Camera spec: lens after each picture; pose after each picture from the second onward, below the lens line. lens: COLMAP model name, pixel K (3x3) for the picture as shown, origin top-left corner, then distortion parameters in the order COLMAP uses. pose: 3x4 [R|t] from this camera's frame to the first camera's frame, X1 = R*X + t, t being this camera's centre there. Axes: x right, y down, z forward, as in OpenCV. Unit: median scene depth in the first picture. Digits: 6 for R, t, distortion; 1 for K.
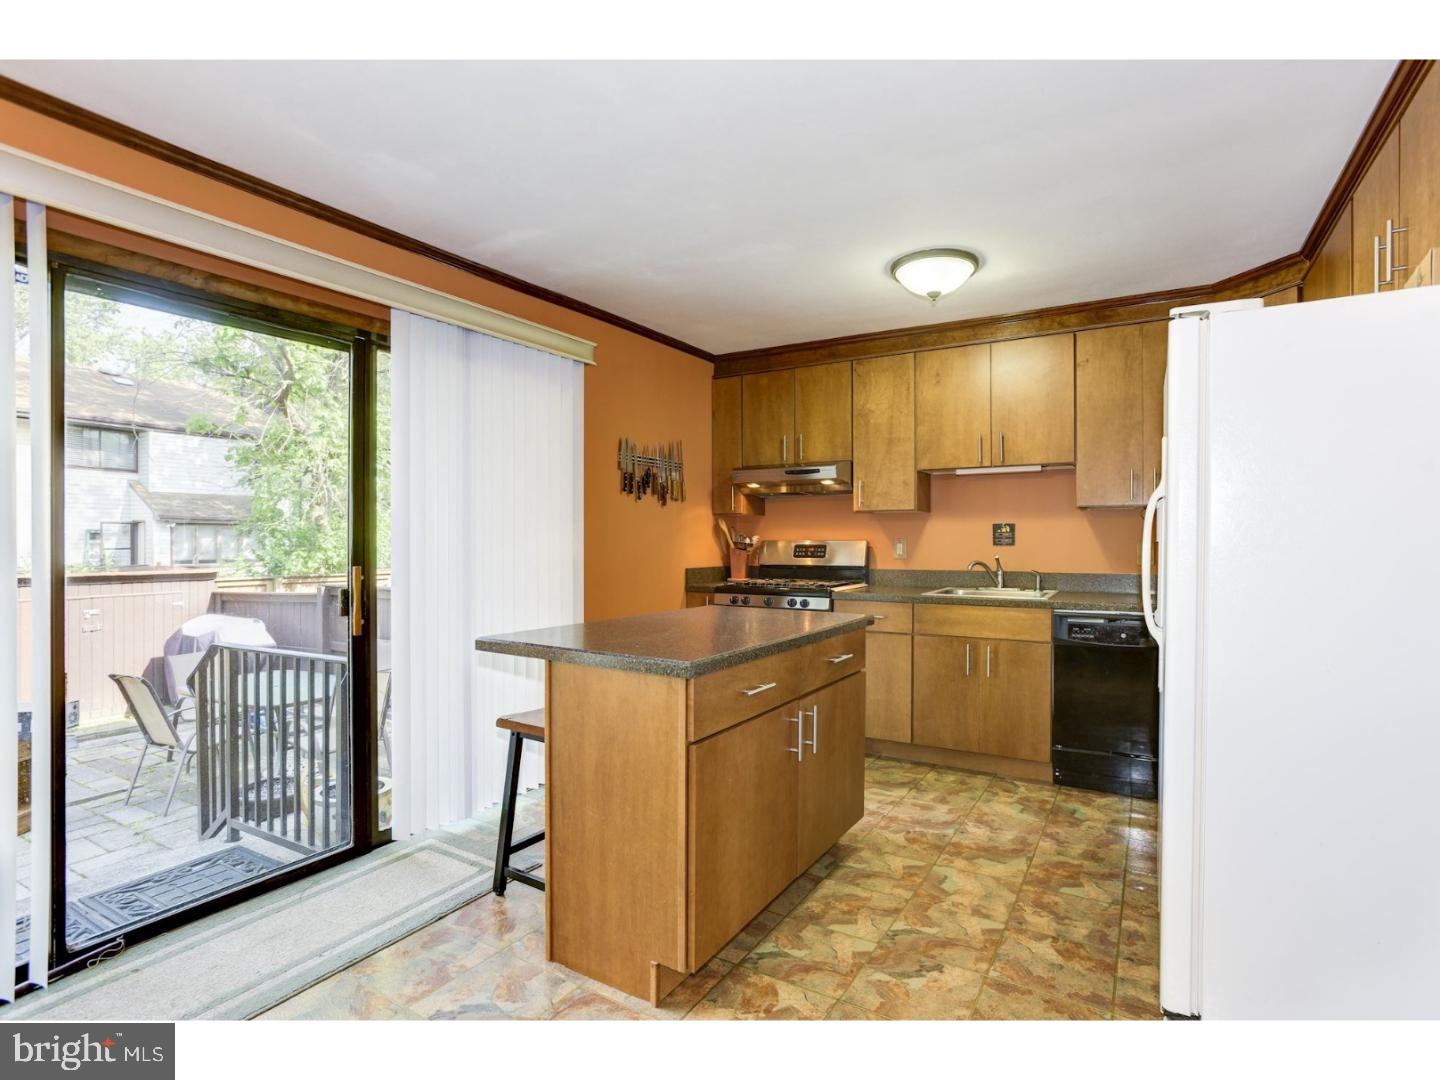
lens RADIAL K [[716.4, 0, 738.3], [0, 716.4, 538.6], [0, 0, 1]] dist [-0.044904, 0.028601]
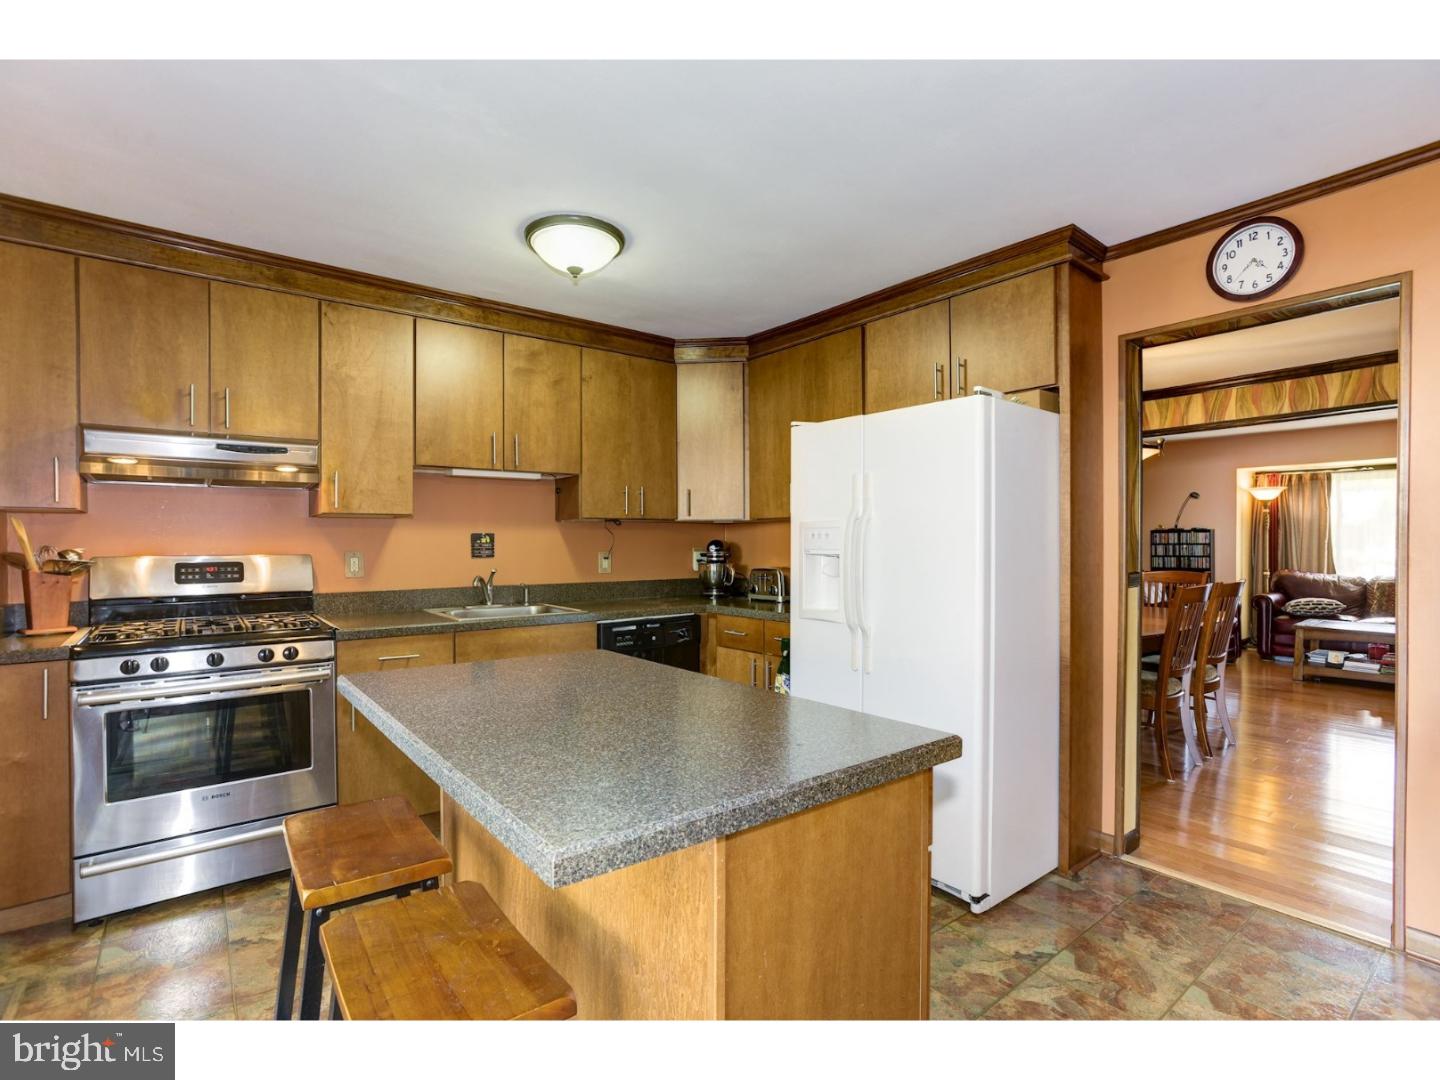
lens RADIAL K [[694.2, 0, 717.9], [0, 694.2, 546.2], [0, 0, 1]] dist [-0.059375, 0.033514]
pose [[0.366672, -0.006218, 0.930329, -0.379747], [0.003625, 0.999980, 0.005255, -0.009566], [-0.930343, 0.001445, 0.366687, 0.459450]]
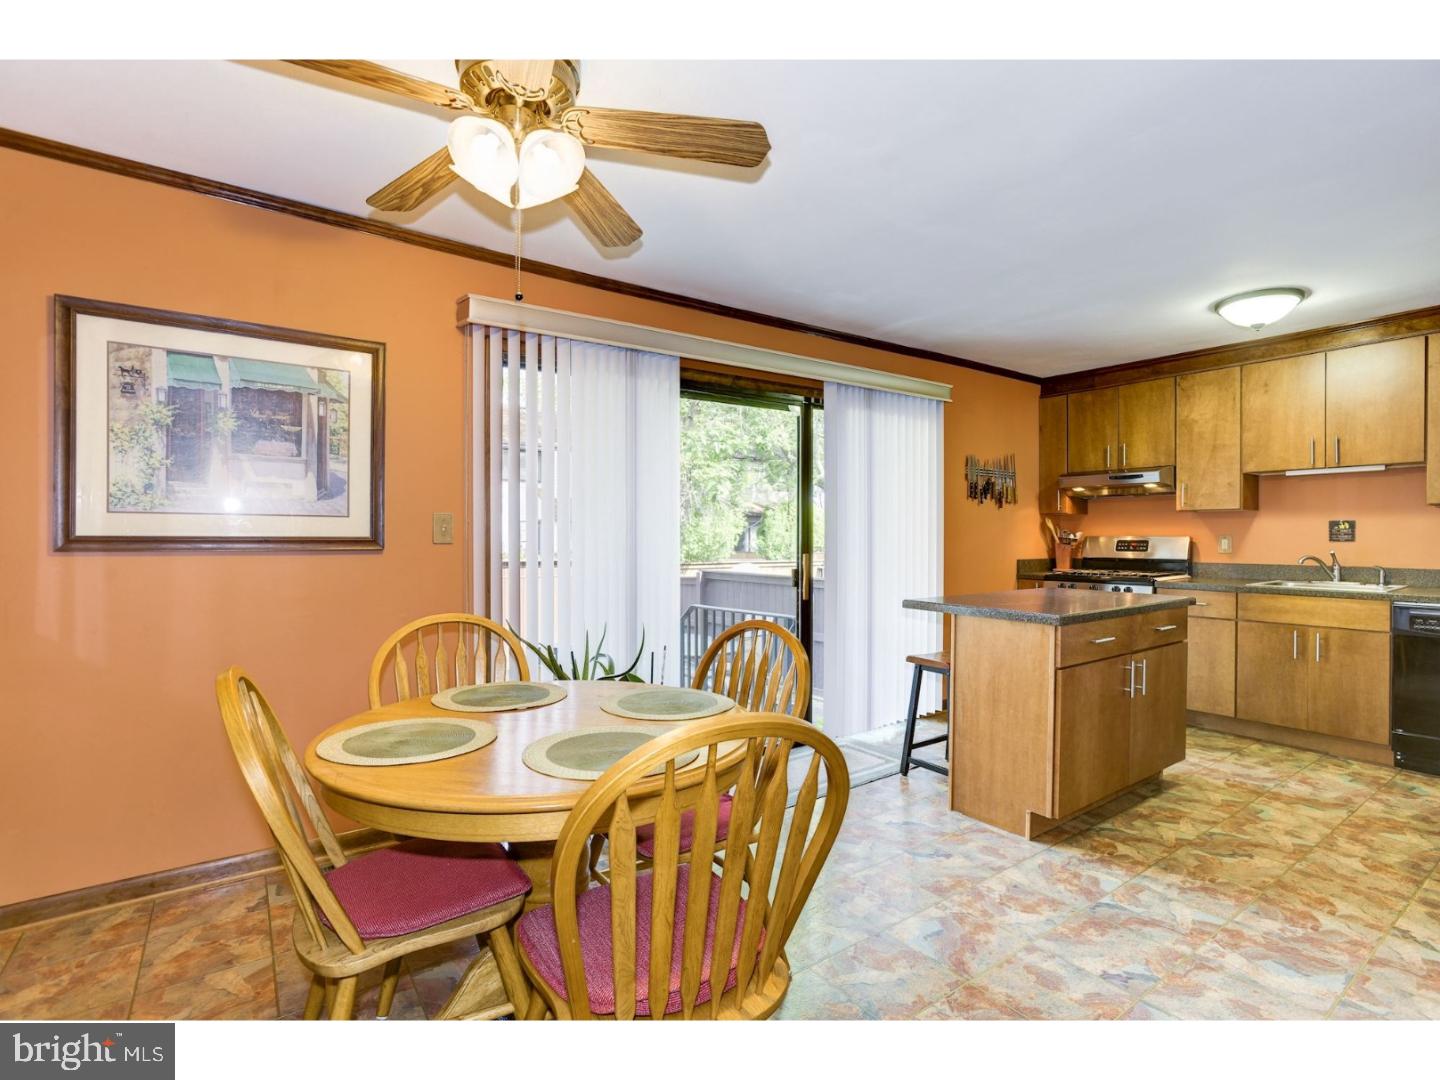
lens RADIAL K [[716.4, 0, 738.3], [0, 716.4, 538.6], [0, 0, 1]] dist [-0.044904, 0.028601]
pose [[0.923665, 0.002160, -0.383195, -0.057689], [0.001202, 0.999963, 0.008535, -0.005178], [0.383200, -0.008344, 0.923628, -0.339649]]
